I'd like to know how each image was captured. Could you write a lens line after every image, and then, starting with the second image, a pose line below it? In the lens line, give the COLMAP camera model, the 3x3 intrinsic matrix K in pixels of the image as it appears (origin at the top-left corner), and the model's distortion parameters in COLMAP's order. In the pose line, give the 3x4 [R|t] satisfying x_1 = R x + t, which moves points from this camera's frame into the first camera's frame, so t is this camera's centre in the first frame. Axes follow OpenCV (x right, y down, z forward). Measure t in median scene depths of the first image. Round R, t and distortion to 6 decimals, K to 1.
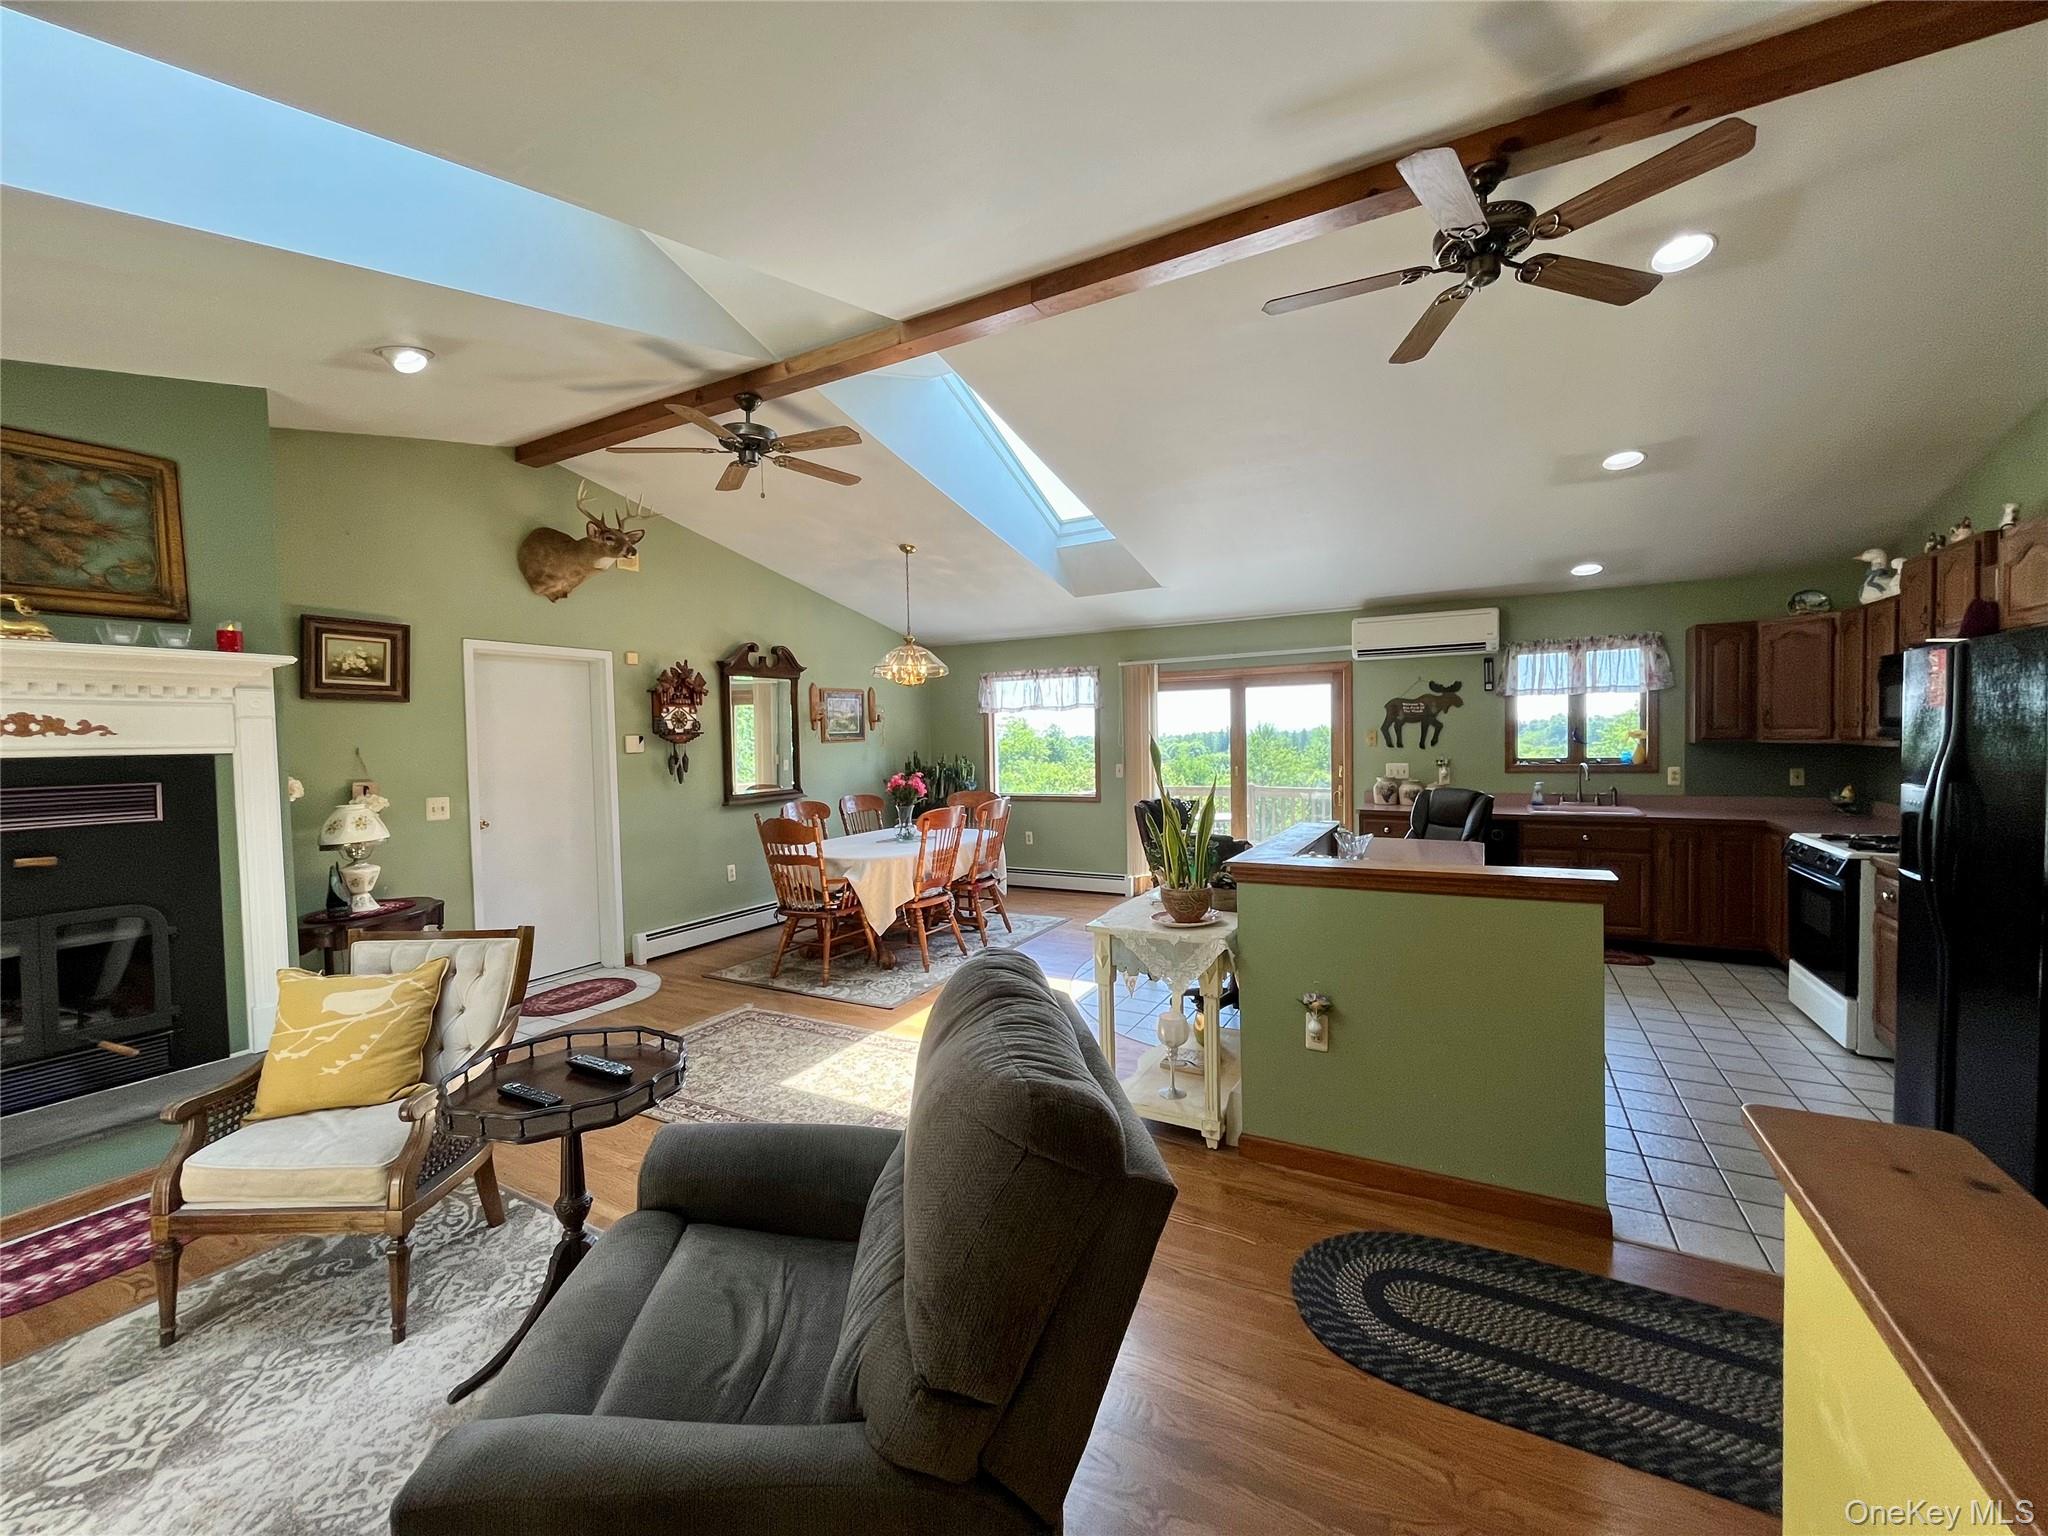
lens RADIAL K [[825.6, 0, 1017.4], [0, 825.6, 765.5], [0, 0, 1]] dist [-0.002326, -0.000459]
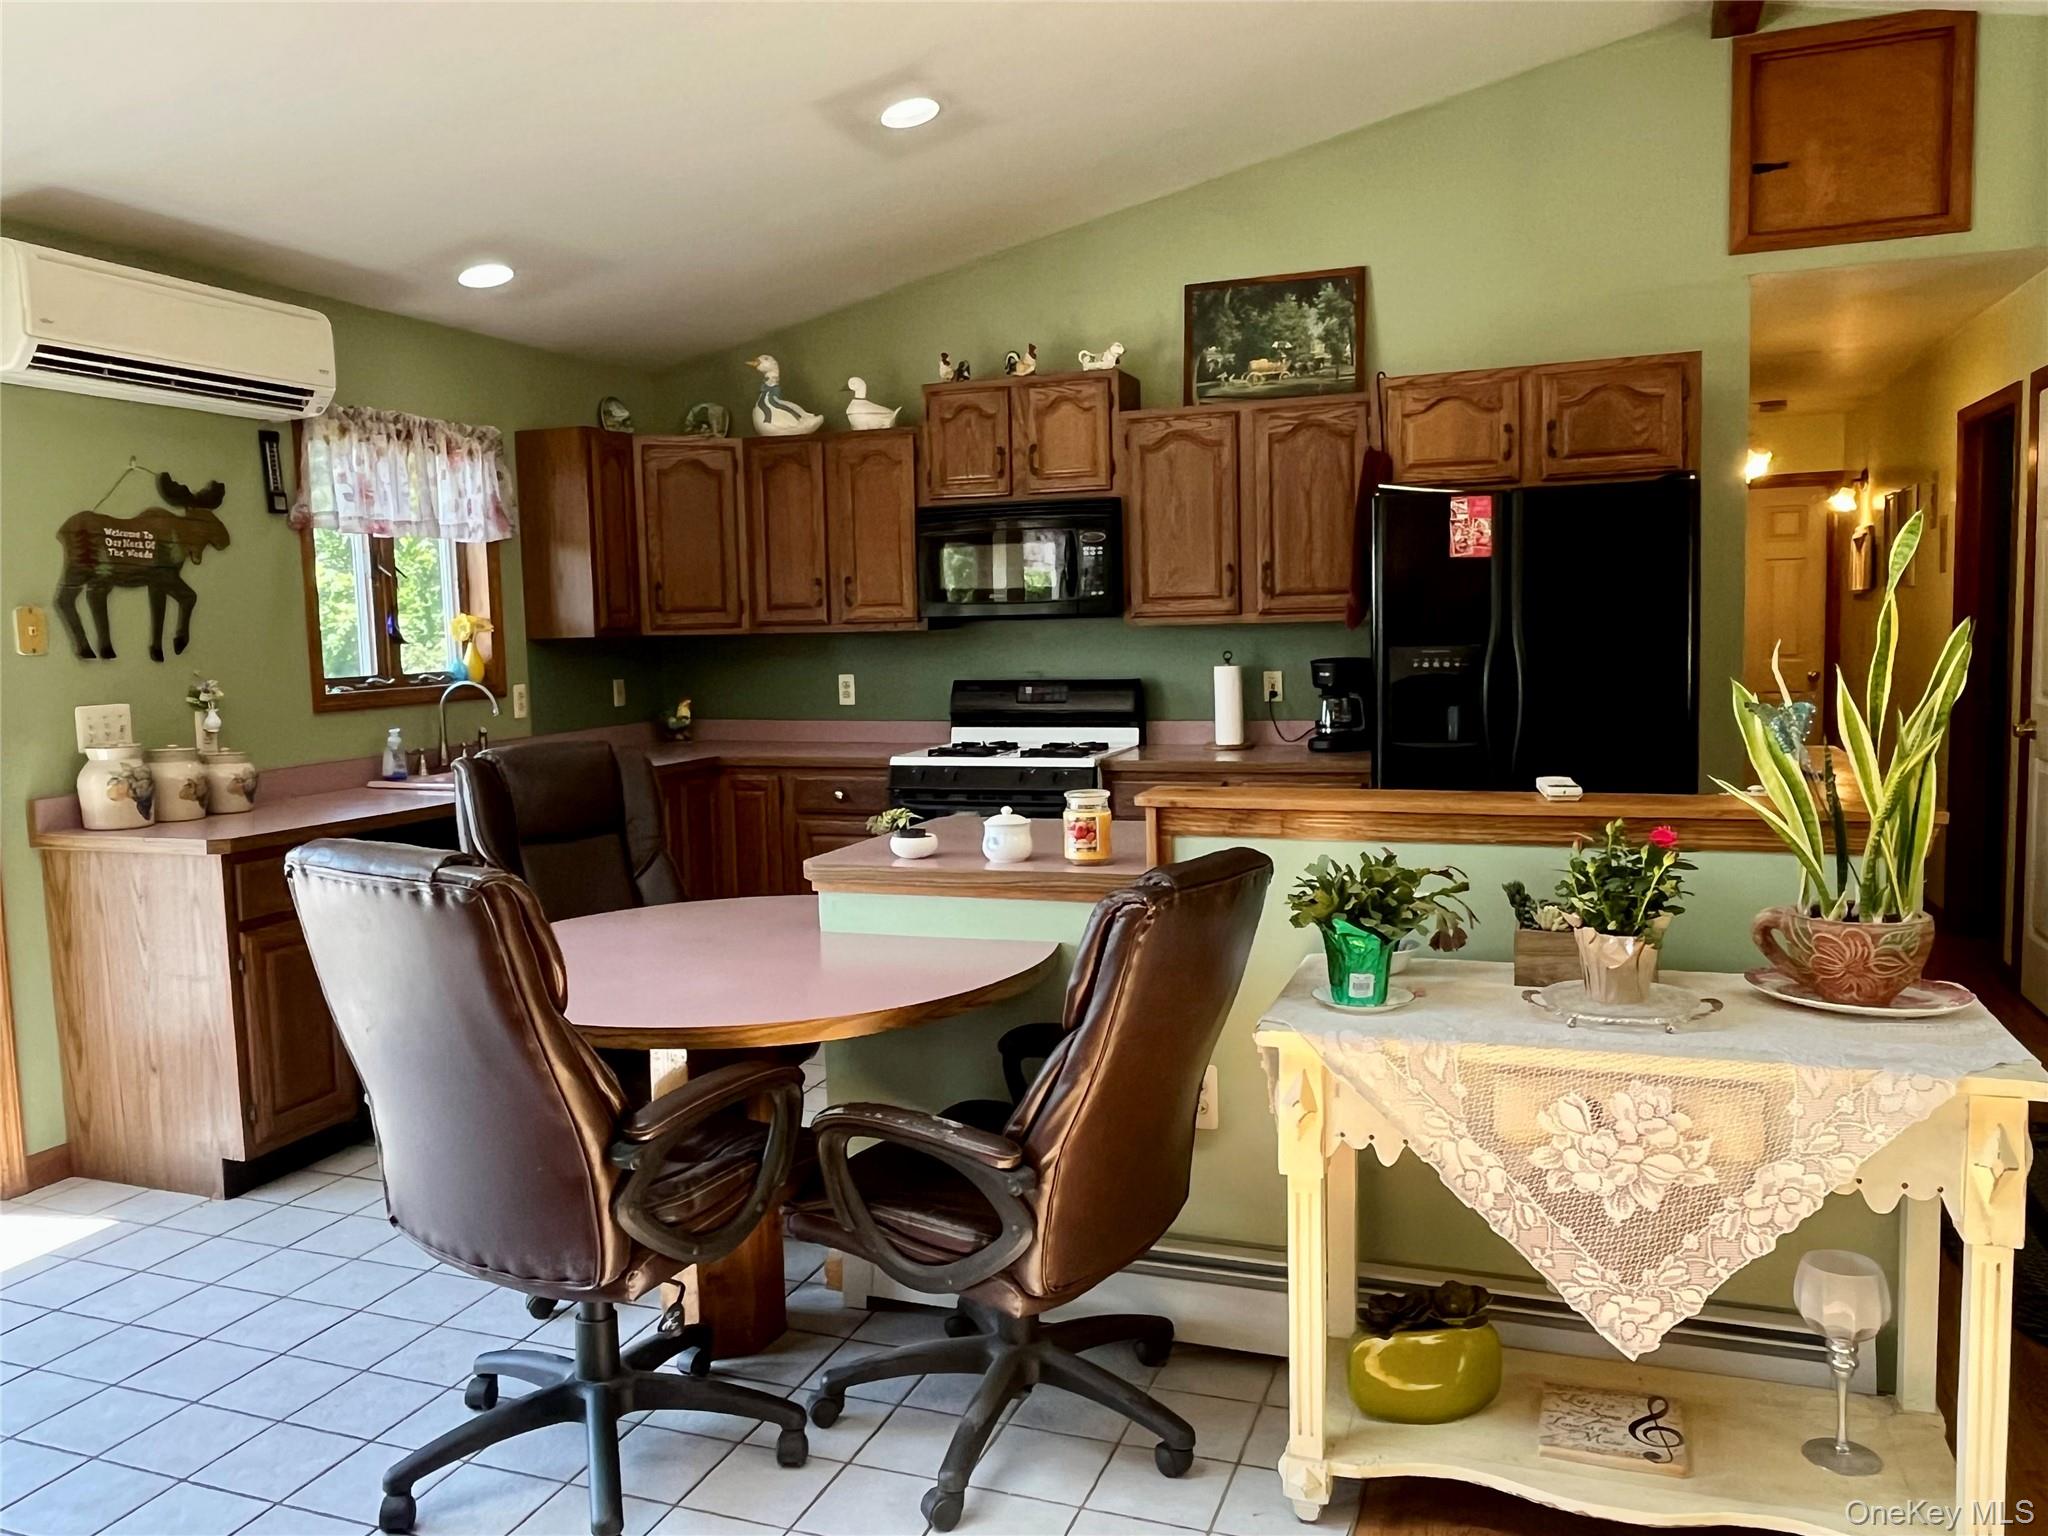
lens RADIAL K [[1537.6, 0, 1005.6], [0, 1537.6, 762.9], [0, 0, 1]] dist [0.004835, -0.007317]
pose [[-0.148177, -0.067201, 0.986675, -0.313334], [0.065970, 0.994795, 0.077661, -0.005566], [-0.986758, 0.076599, -0.142973, 1.027983]]
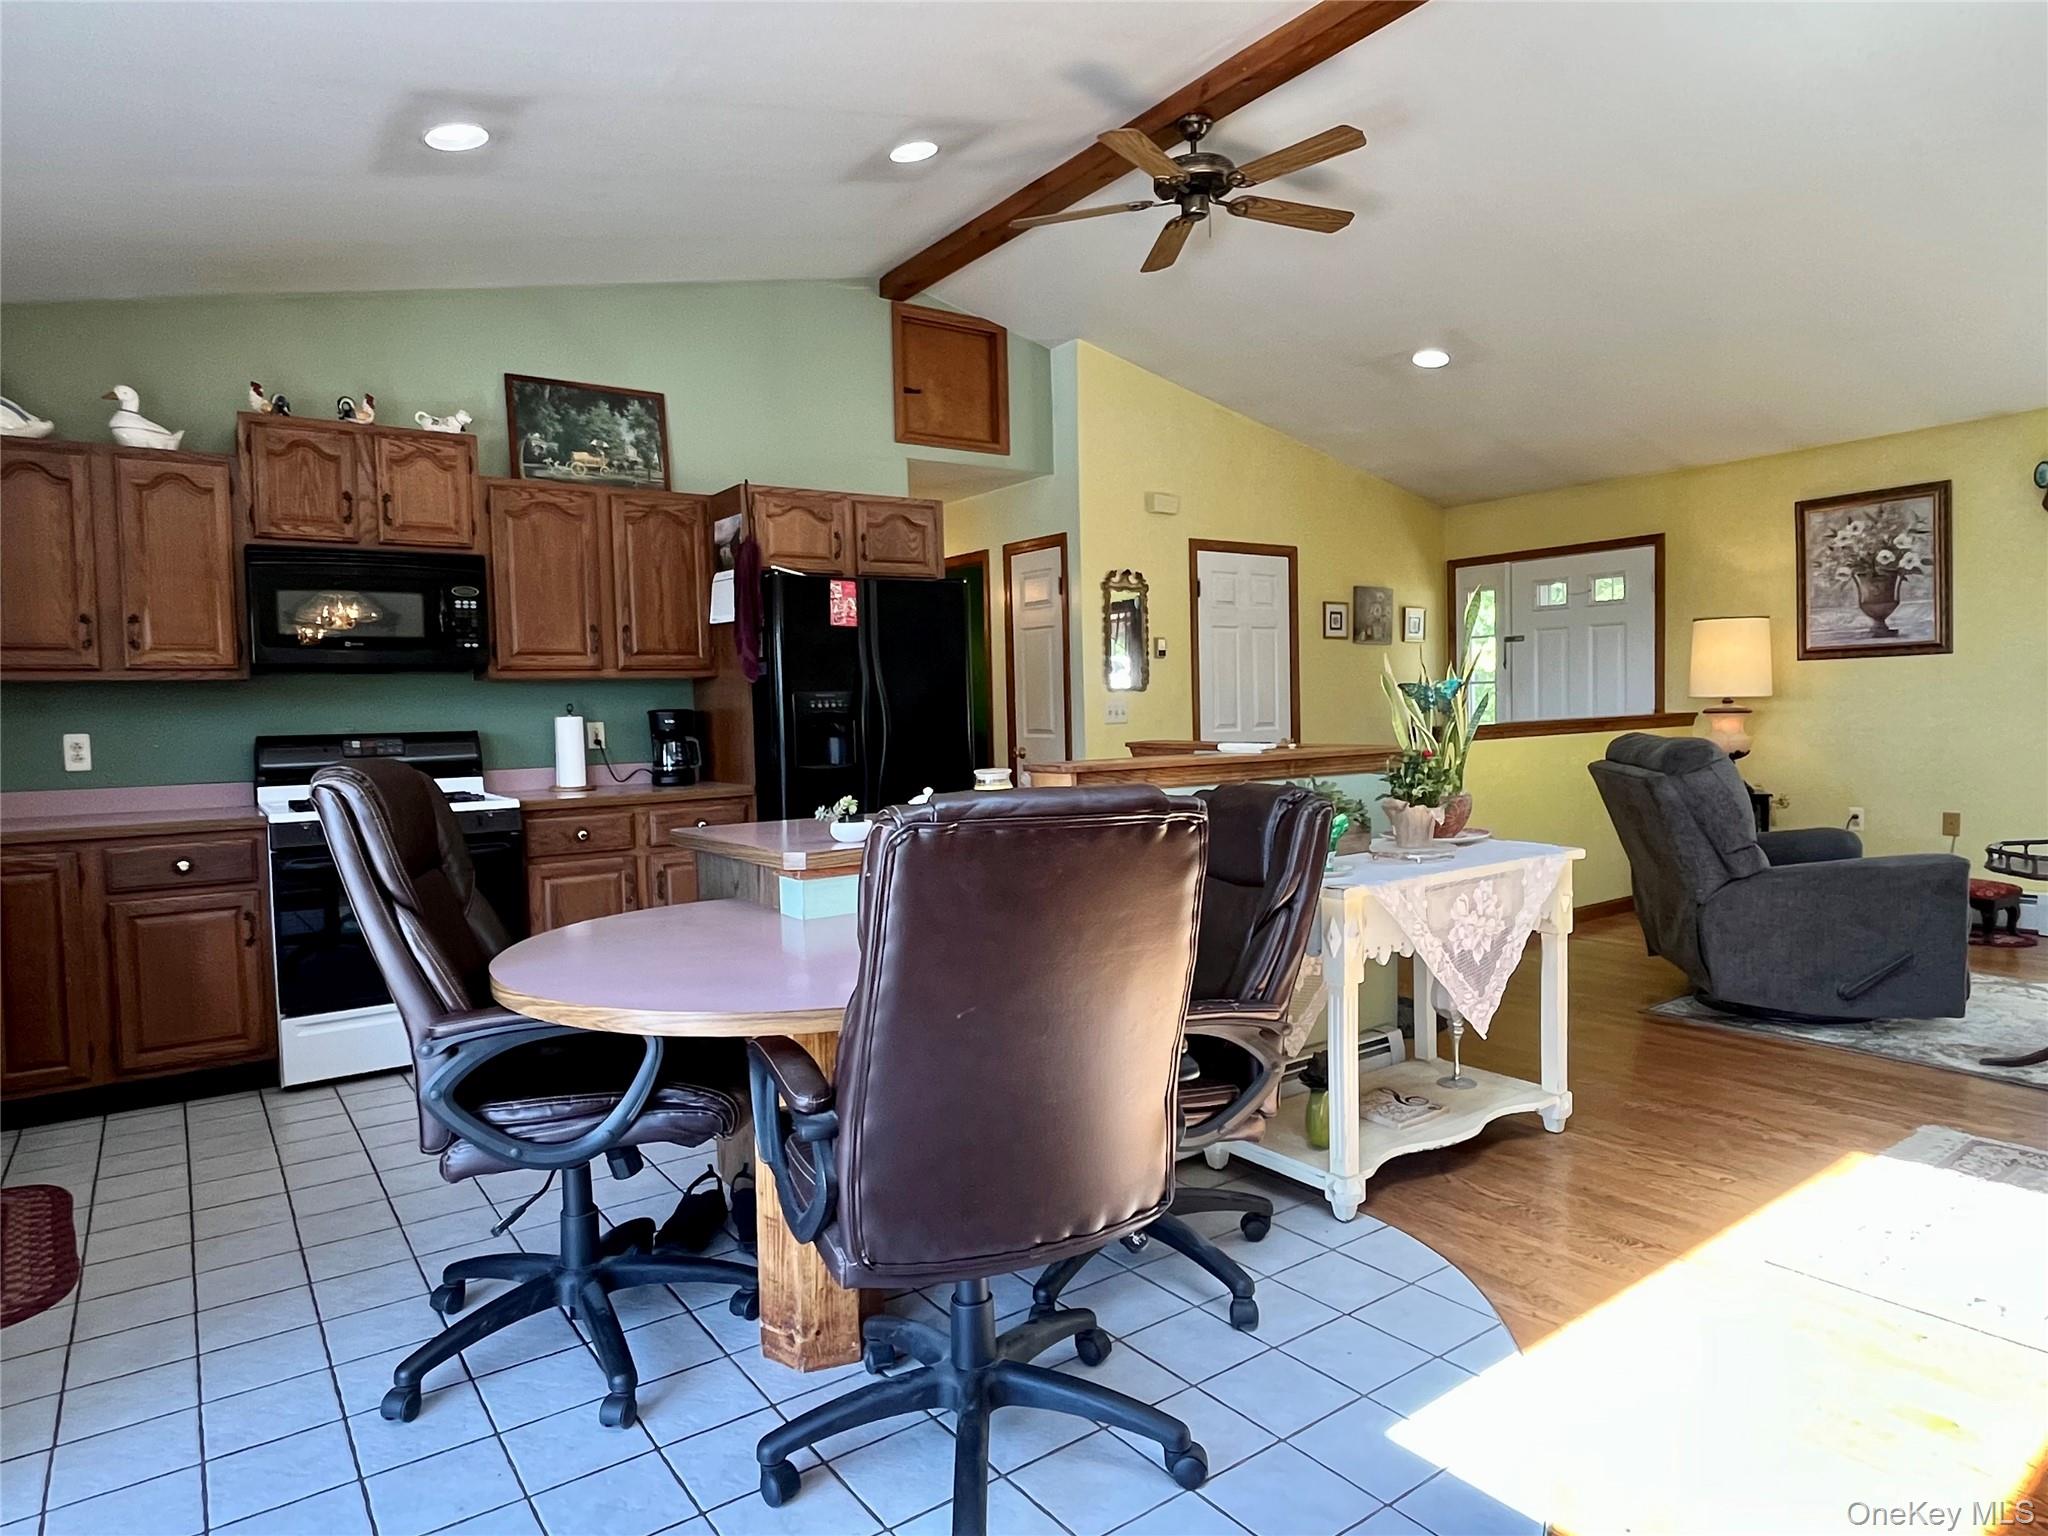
lens RADIAL K [[1203.7, 0, 1006.3], [0, 1203.7, 766.3], [0, 0, 1]] dist [-0.003290, -0.003197]
pose [[-0.901267, 0.021773, 0.432717, 0.059779], [0.059418, 0.995511, 0.073666, 0.012436], [-0.429171, 0.092104, -0.898515, 1.479231]]
